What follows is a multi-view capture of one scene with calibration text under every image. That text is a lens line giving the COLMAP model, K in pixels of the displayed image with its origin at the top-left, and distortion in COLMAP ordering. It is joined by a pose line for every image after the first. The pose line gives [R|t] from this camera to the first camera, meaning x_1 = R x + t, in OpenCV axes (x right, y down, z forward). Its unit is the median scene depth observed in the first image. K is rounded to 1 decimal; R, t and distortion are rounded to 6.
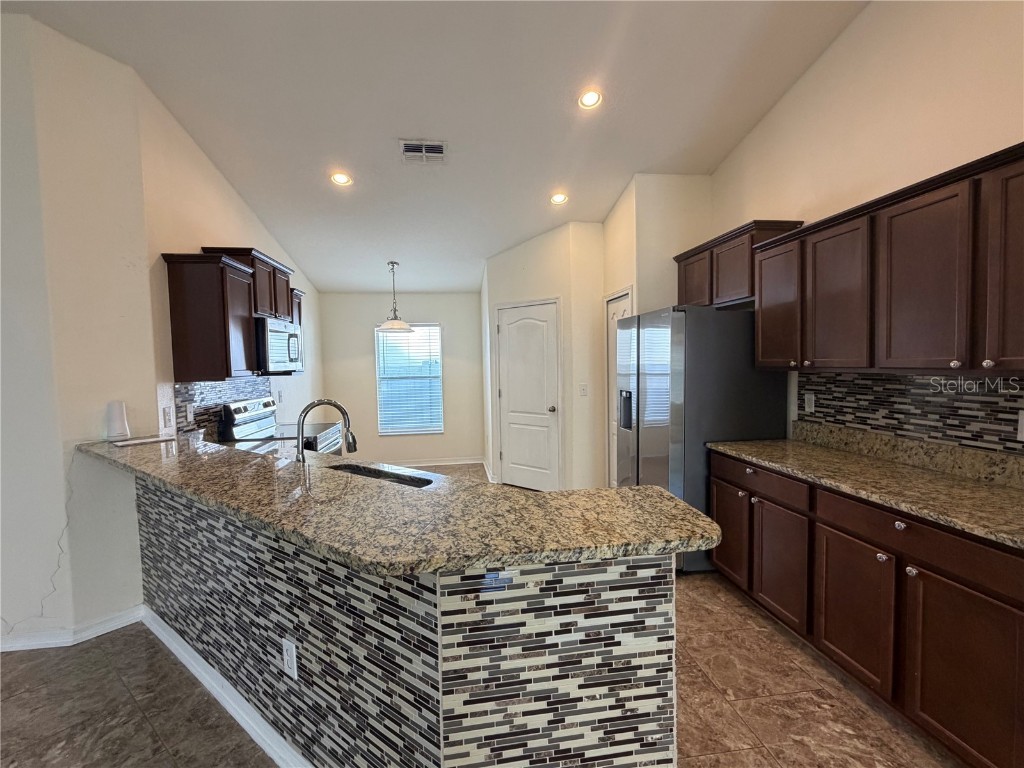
lens RADIAL K [[450.9, 0, 512.0], [0, 450.9, 384.0], [0, 0, 1]] dist [0.000871, -0.000044]
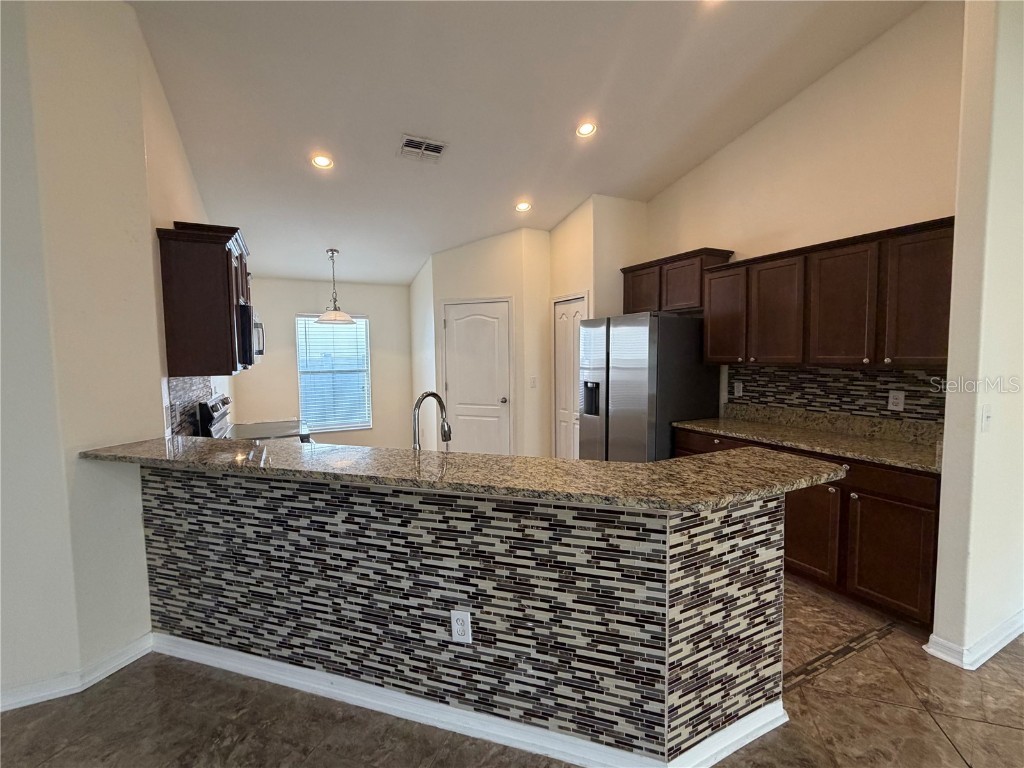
lens RADIAL K [[450.9, 0, 512.0], [0, 450.9, 384.0], [0, 0, 1]] dist [0.000871, -0.000044]
pose [[0.945746, -0.011911, 0.324687, -0.707944], [0.007596, 0.999865, 0.014554, 0.003539], [-0.324817, -0.011298, 0.945709, -0.068920]]
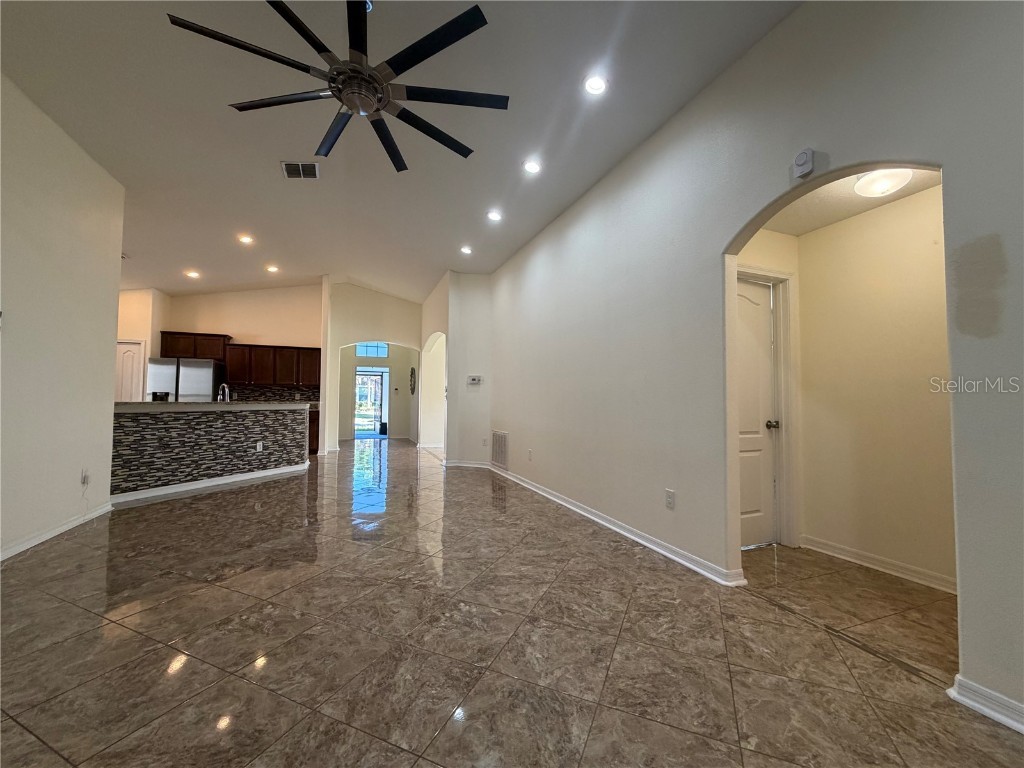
lens RADIAL K [[407.4, 0, 512.0], [0, 407.4, 384.0], [0, 0, 1]] dist [-0.000250, 0.000217]
pose [[-0.240377, 0.058150, 0.968936, -4.451980], [0.046652, 0.997743, -0.048305, 0.323552], [-0.969558, 0.033592, -0.242547, -0.304593]]
